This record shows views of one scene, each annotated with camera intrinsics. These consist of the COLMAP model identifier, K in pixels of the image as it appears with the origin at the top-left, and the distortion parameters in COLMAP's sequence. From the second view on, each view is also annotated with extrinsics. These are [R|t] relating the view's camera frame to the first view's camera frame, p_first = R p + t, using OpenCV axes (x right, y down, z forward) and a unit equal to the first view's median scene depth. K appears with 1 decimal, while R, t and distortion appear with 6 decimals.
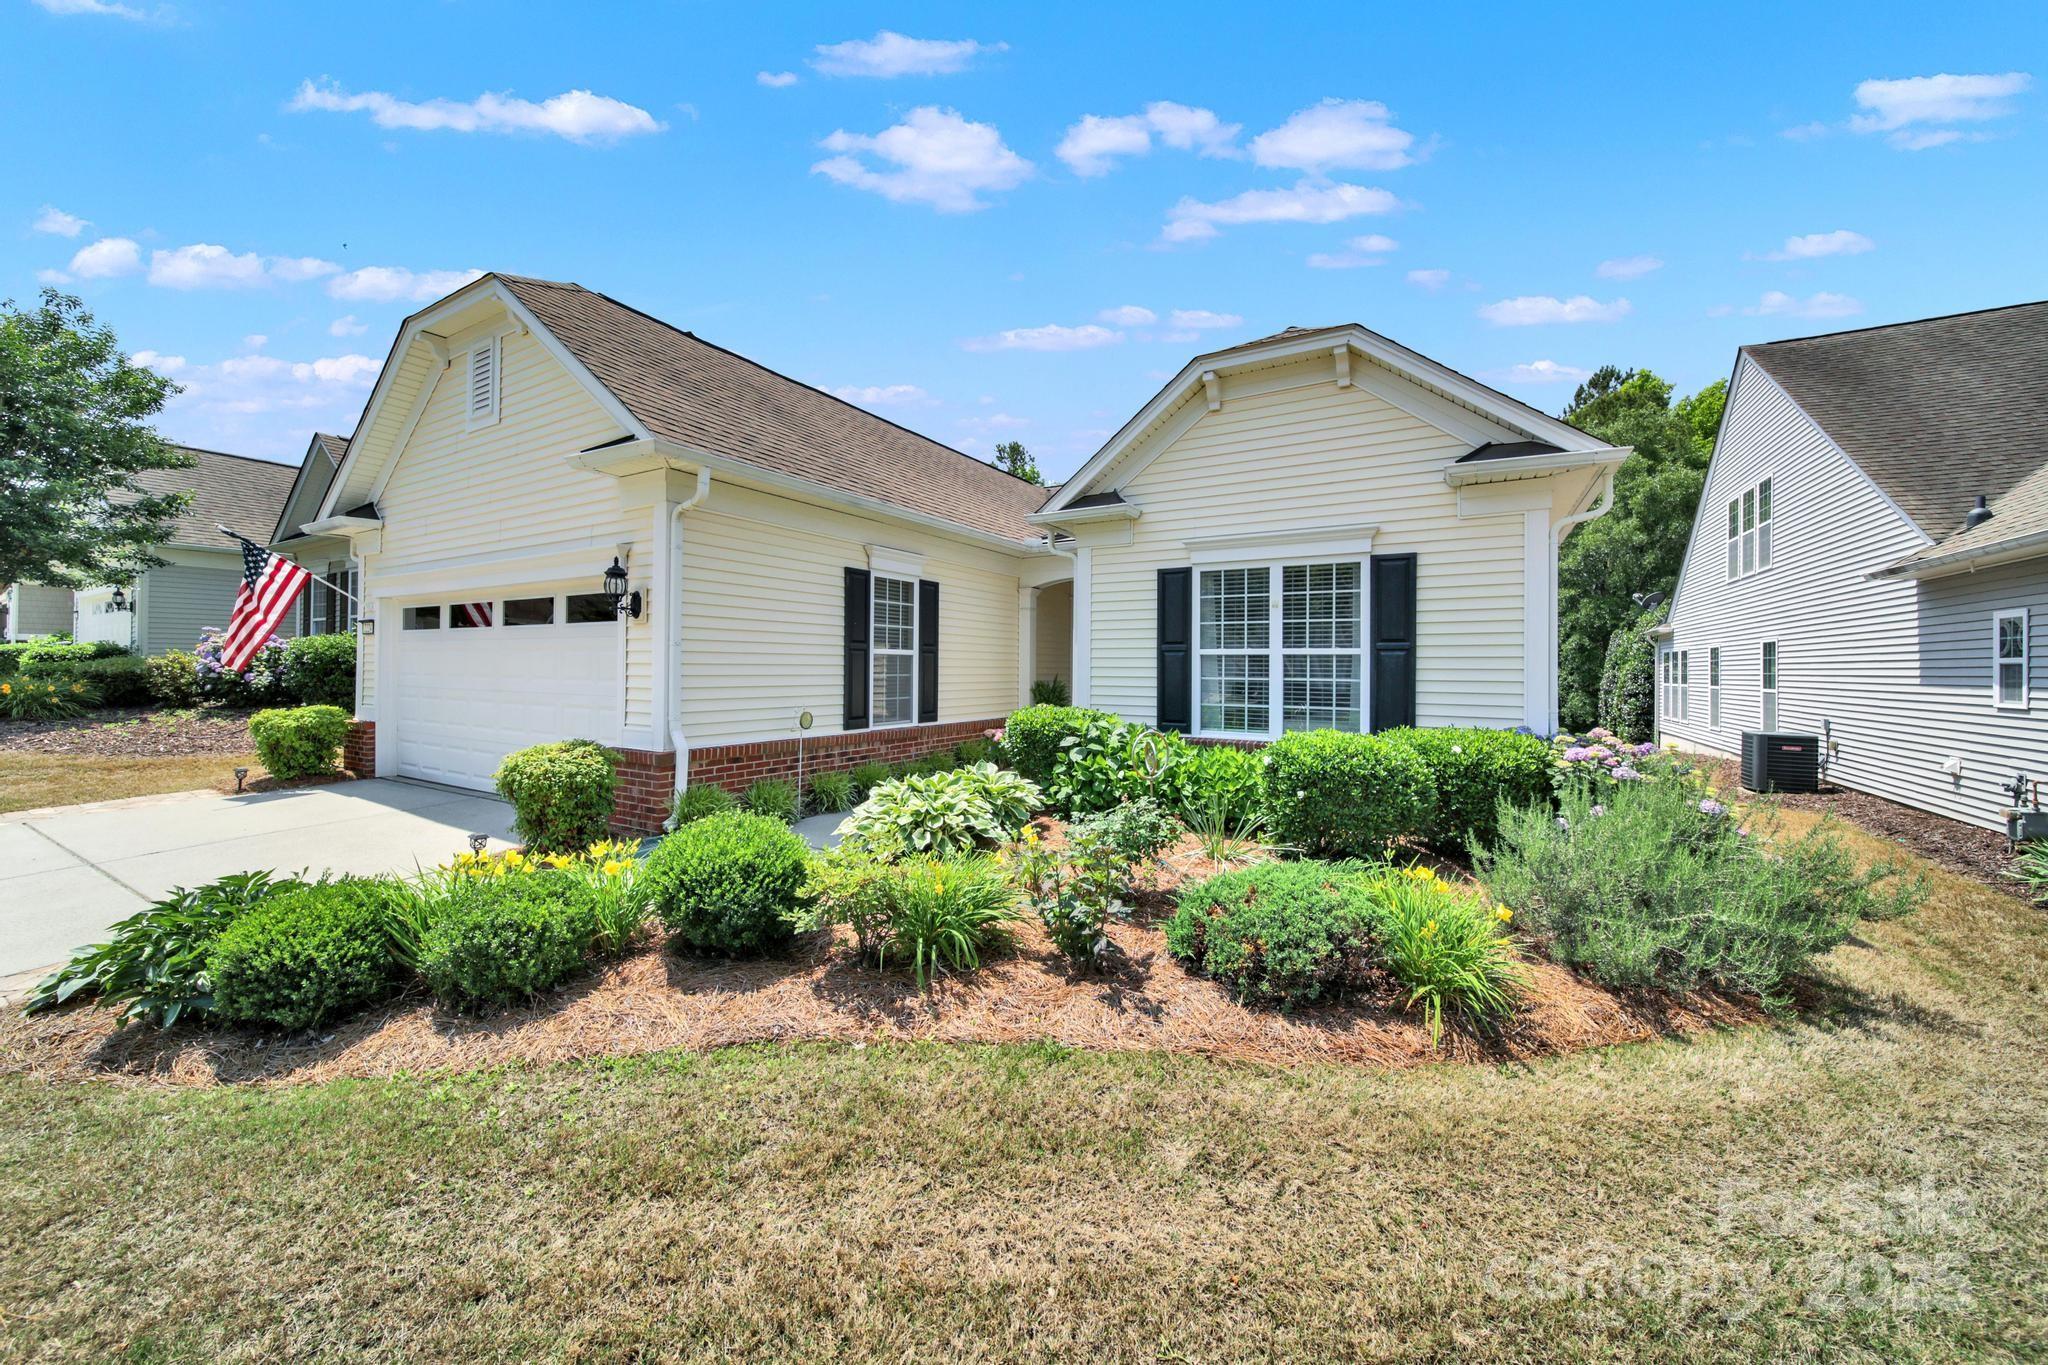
lens RADIAL K [[742.4, 0, 1023.3], [0, 742.4, 669.2], [0, 0, 1]] dist [0.002560, -0.000239]
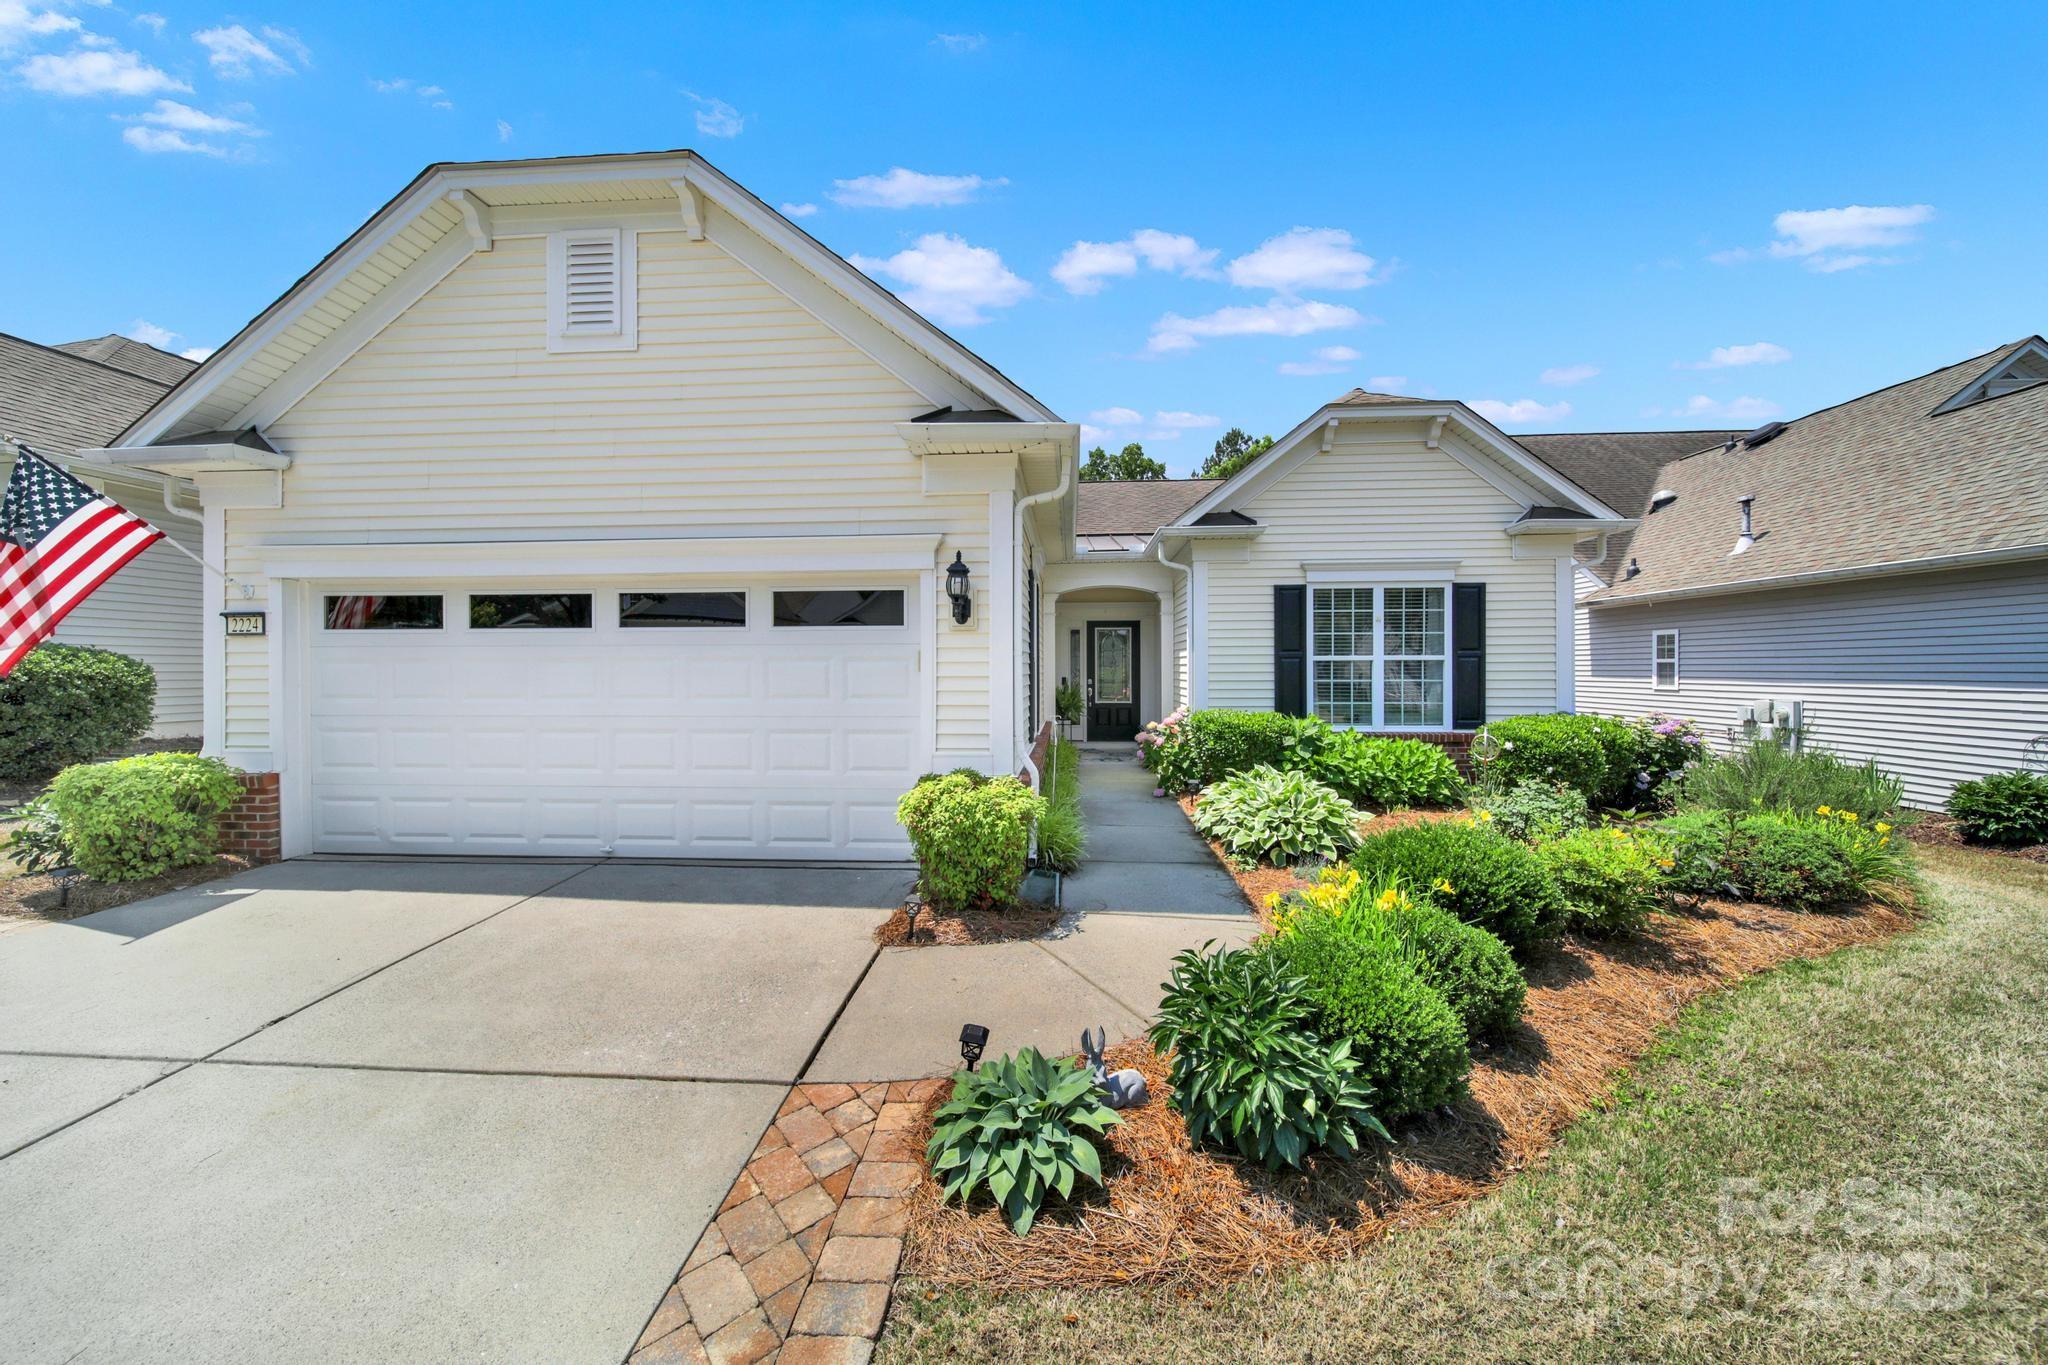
lens RADIAL K [[742.4, 0, 1015.1], [0, 742.4, 674.7], [0, 0, 1]] dist [0.002560, -0.000239]
pose [[0.892855, -0.015180, 0.450088, -0.729878], [0.011576, 0.999875, 0.010759, -0.016056], [-0.450195, -0.004396, 0.892920, 0.181491]]
